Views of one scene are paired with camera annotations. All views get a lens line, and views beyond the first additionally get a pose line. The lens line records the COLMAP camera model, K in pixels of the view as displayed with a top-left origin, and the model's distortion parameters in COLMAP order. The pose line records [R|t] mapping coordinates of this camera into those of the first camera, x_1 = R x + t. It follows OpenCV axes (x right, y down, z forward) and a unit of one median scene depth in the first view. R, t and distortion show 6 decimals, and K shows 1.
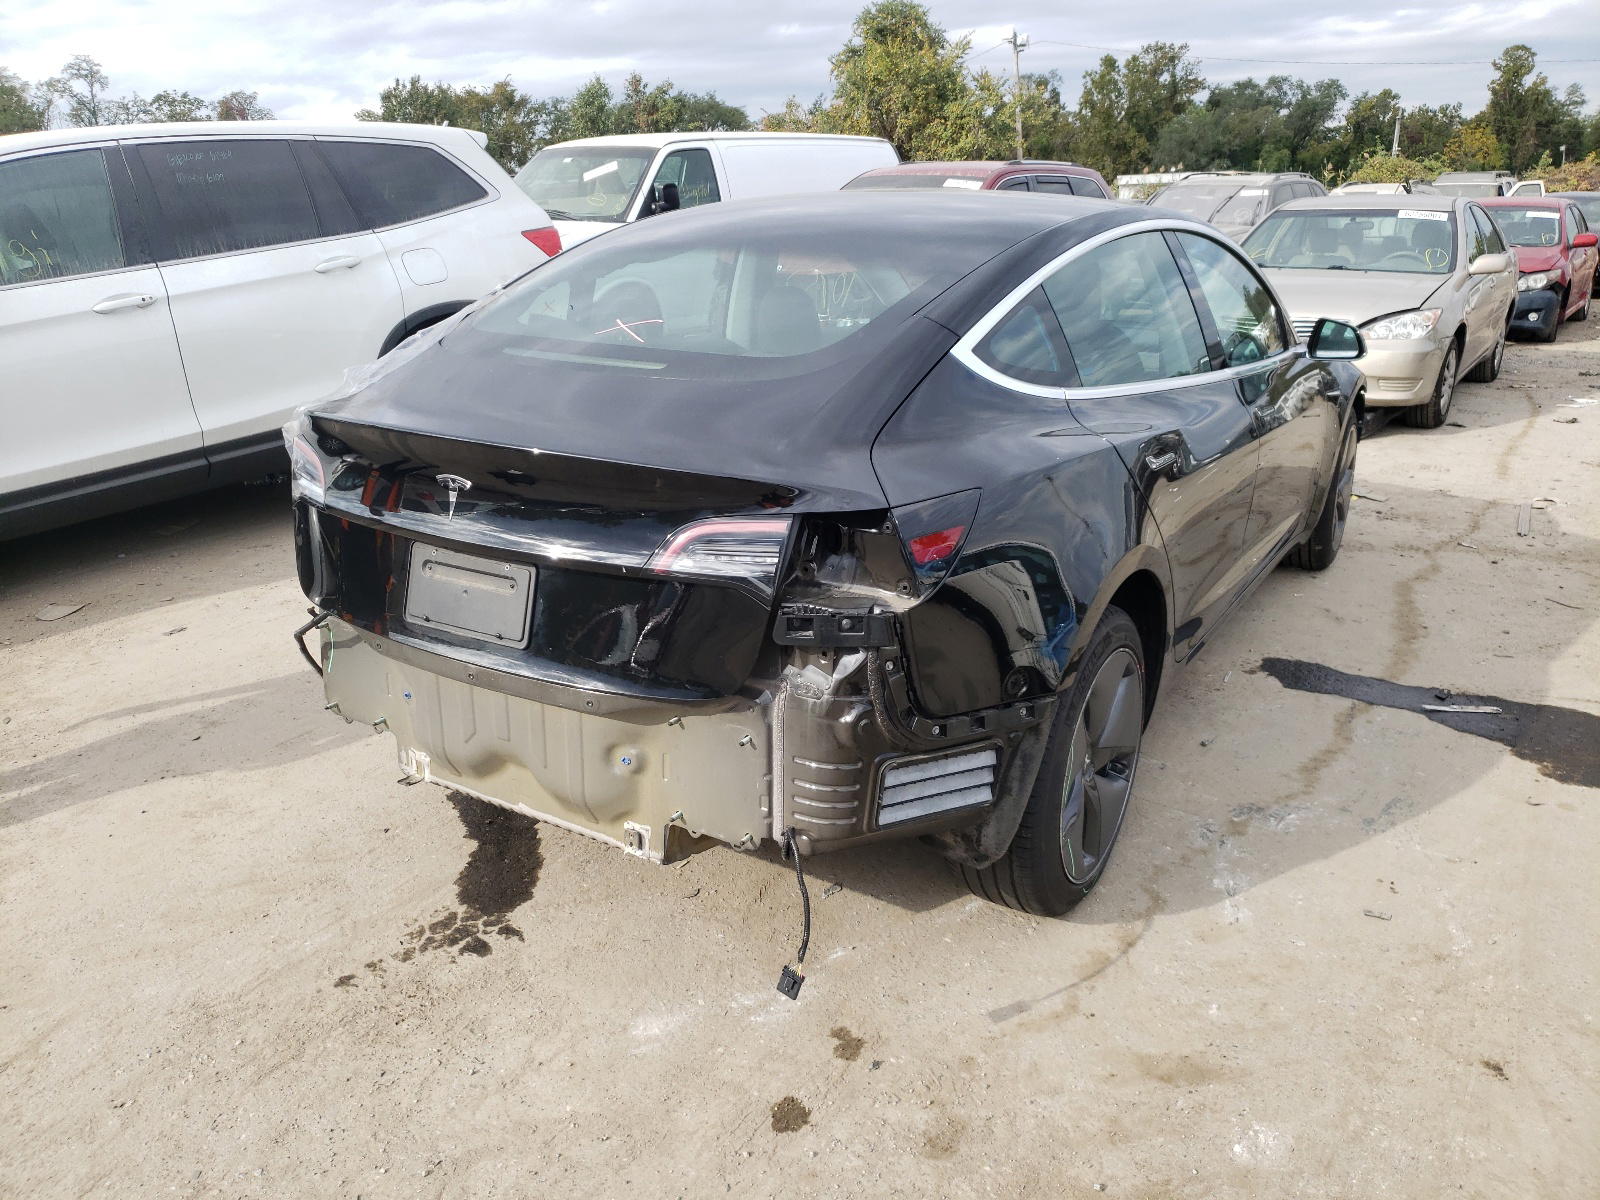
lens RADIAL K [[1281.8, 0, 772.3], [0, 1281.8, 599.0], [0, 0, 1]] dist [0.014843, 0.003487]
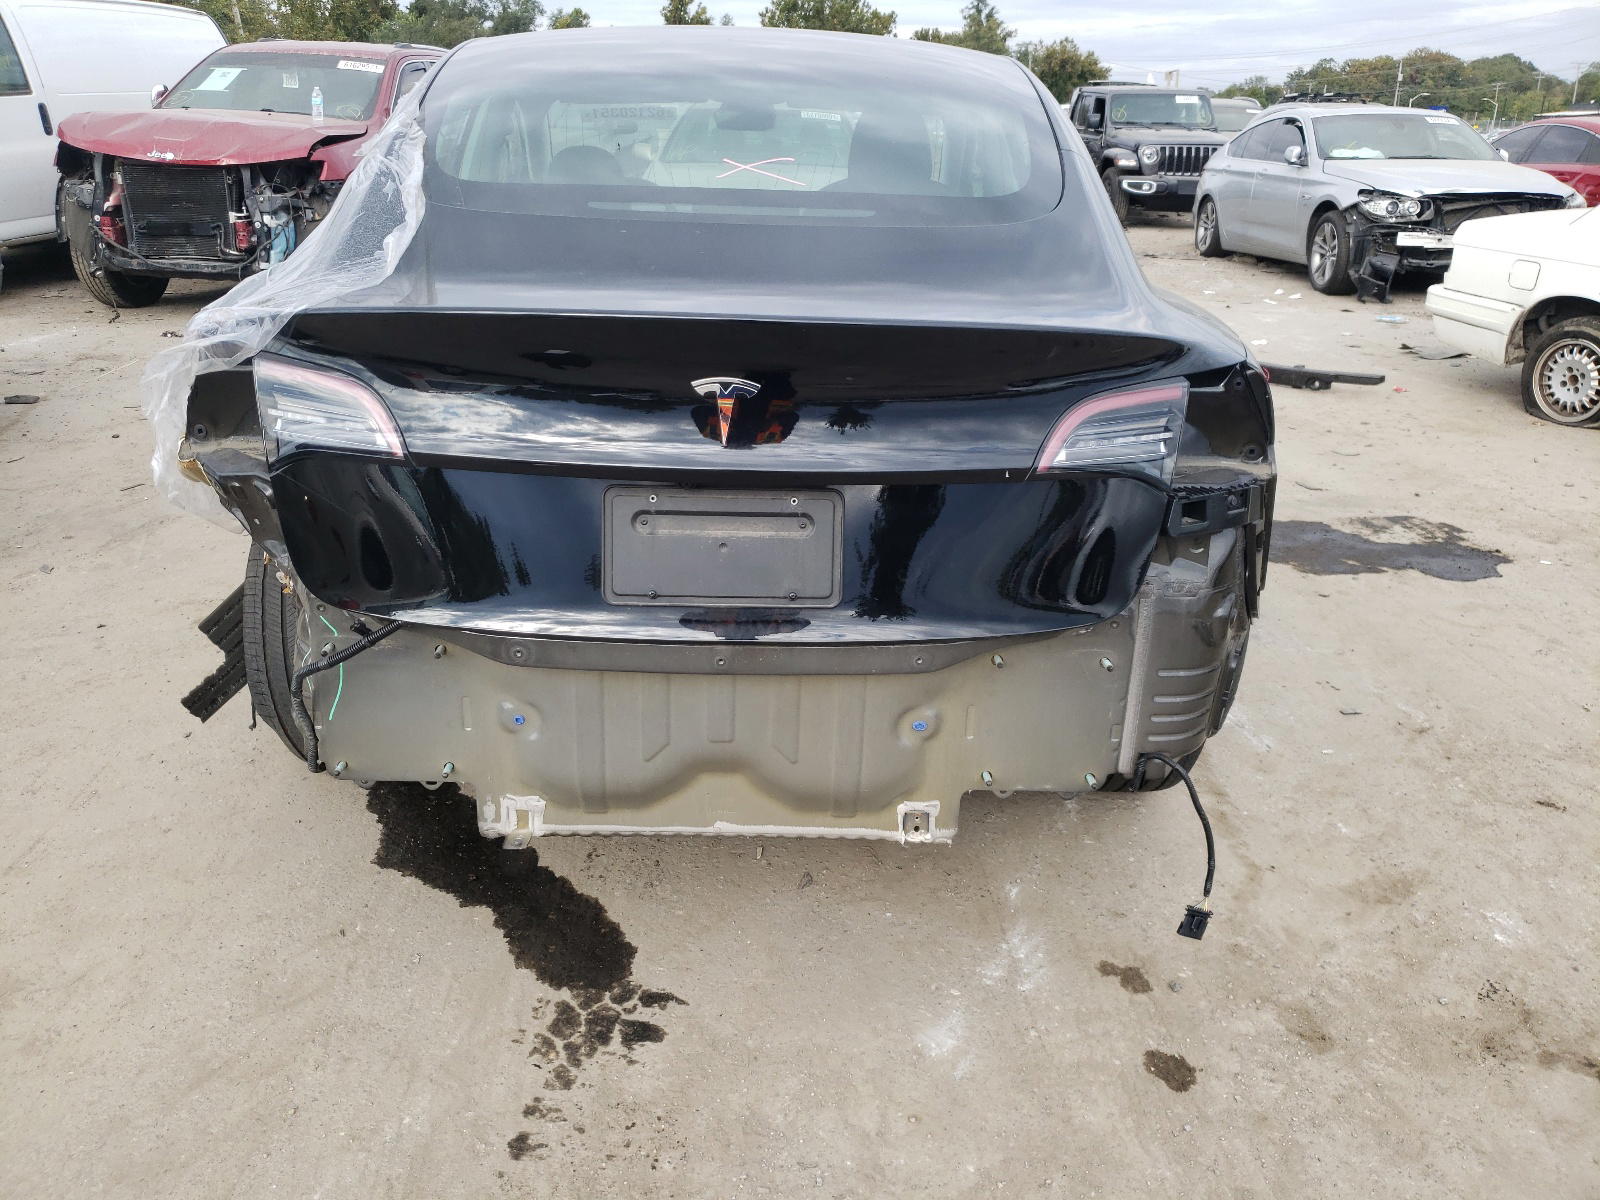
lens RADIAL K [[1274.9, 0, 800.0], [0, 1274.9, 600.0], [0, 0, 1]] dist [0.009891, 0.009842]
pose [[0.825404, -0.182819, 0.534122, -0.559123], [0.148886, 0.983111, 0.106419, -0.042362], [-0.544556, -0.008316, 0.838683, 0.375240]]
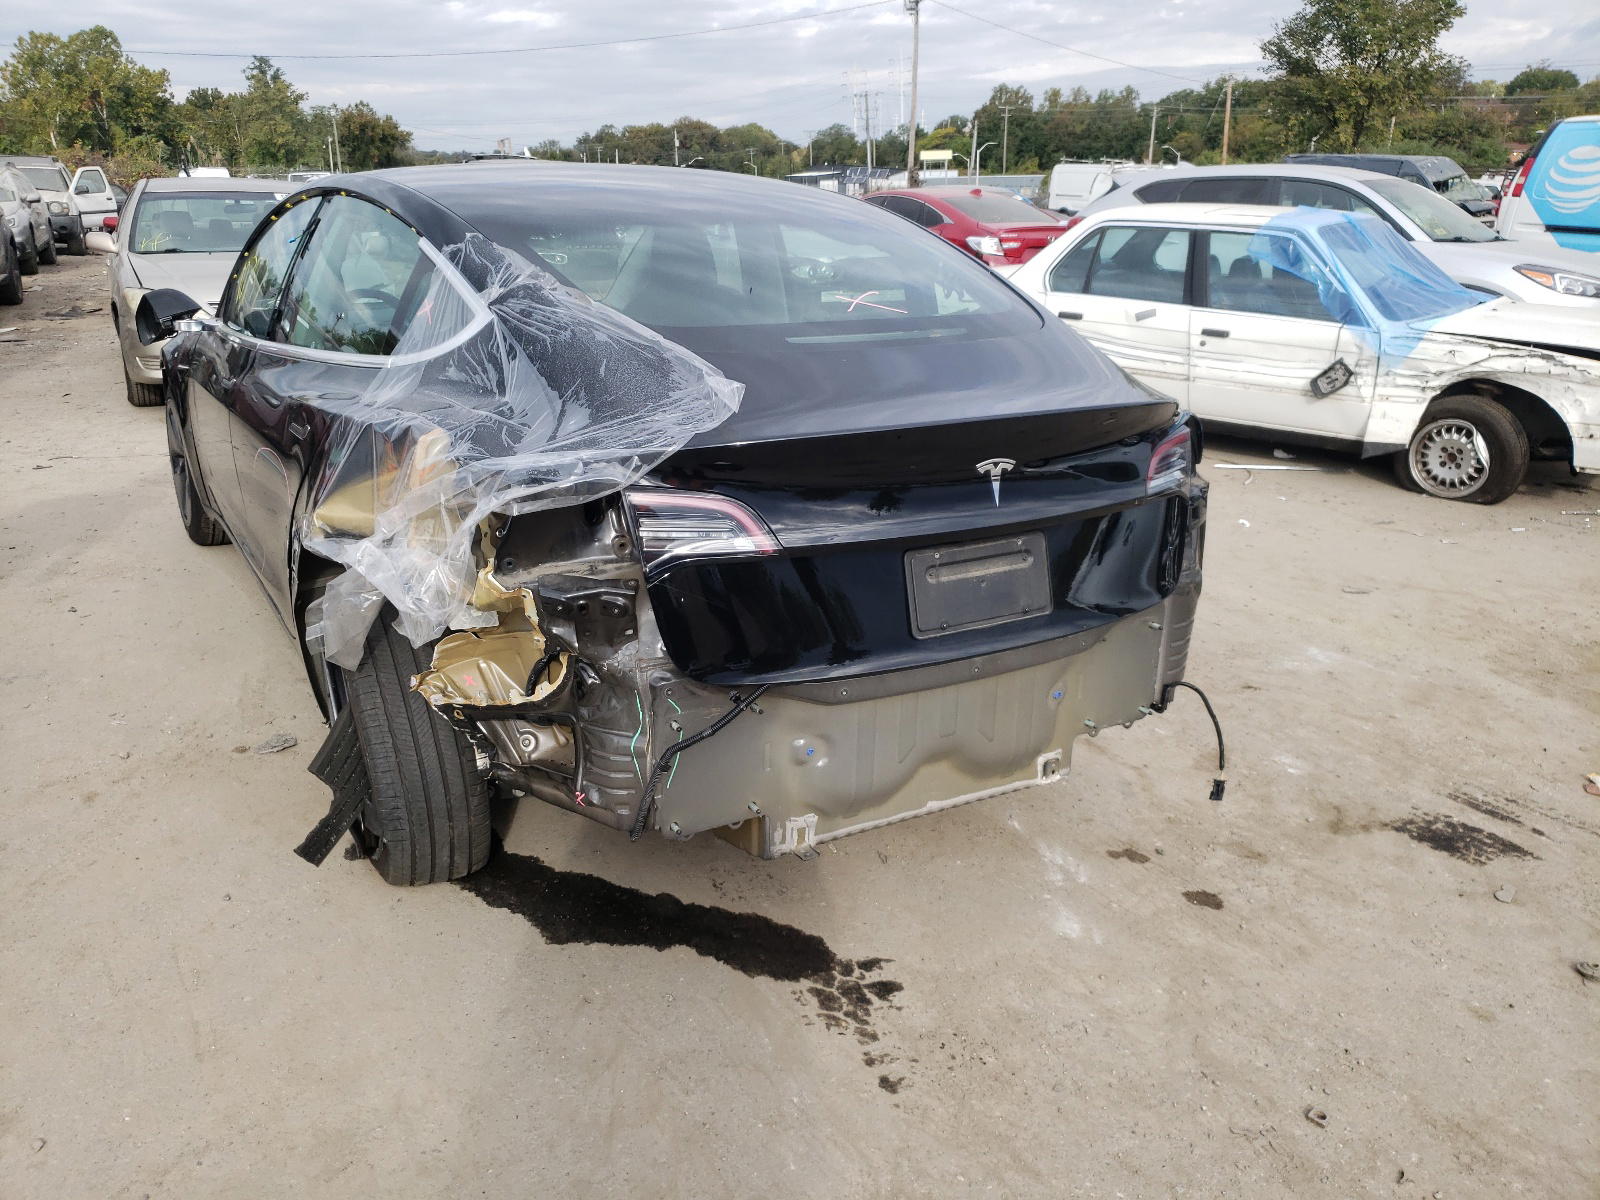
lens RADIAL K [[1274.9, 0, 800.0], [0, 1274.9, 600.0], [0, 0, 1]] dist [0.009891, 0.009842]
pose [[0.439719, -0.272562, 0.855779, -1.074819], [0.261832, 0.950353, 0.168148, -0.181823], [-0.859122, 0.150133, 0.489254, 0.628542]]
